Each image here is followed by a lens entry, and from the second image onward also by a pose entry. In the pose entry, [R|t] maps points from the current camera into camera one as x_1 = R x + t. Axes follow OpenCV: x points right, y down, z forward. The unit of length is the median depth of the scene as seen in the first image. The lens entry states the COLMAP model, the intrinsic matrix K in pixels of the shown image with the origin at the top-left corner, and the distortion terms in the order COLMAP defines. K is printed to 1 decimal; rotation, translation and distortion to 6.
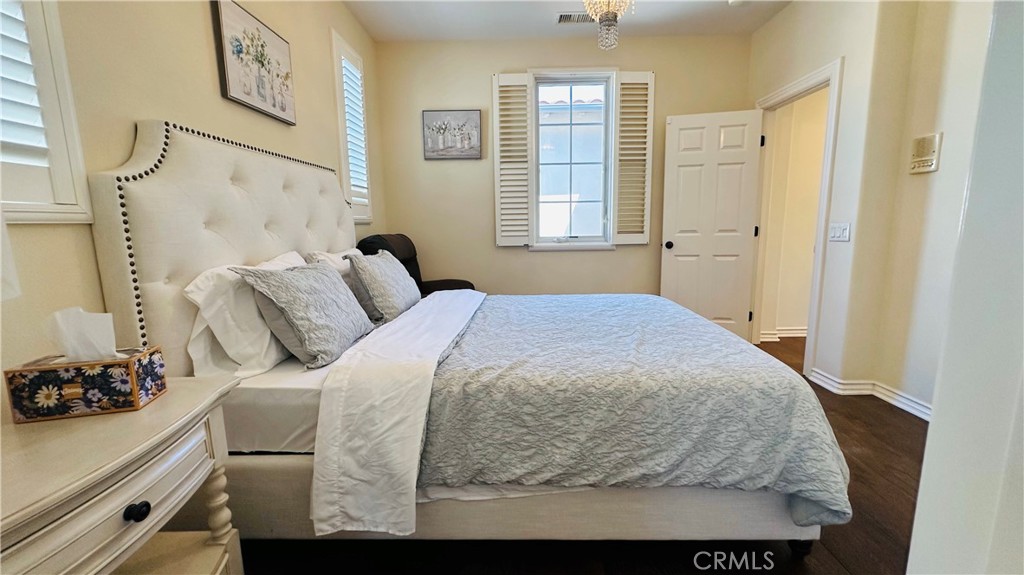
lens RADIAL K [[407.0, 0, 512.0], [0, 407.0, 287.5], [0, 0, 1]] dist [-0.002528, -0.000229]
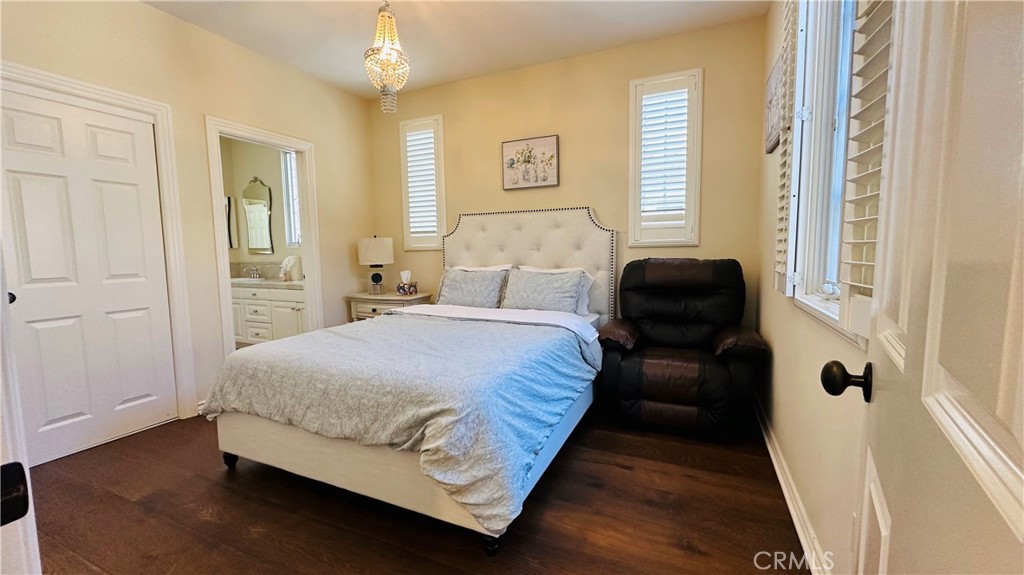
lens RADIAL K [[407.0, 0, 512.0], [0, 407.0, 287.5], [0, 0, 1]] dist [-0.002528, -0.000229]
pose [[-0.399726, 0.096217, -0.911571, 1.134163], [-0.124506, 0.979560, 0.157989, -0.277913], [0.908139, 0.176649, -0.379576, 1.727531]]
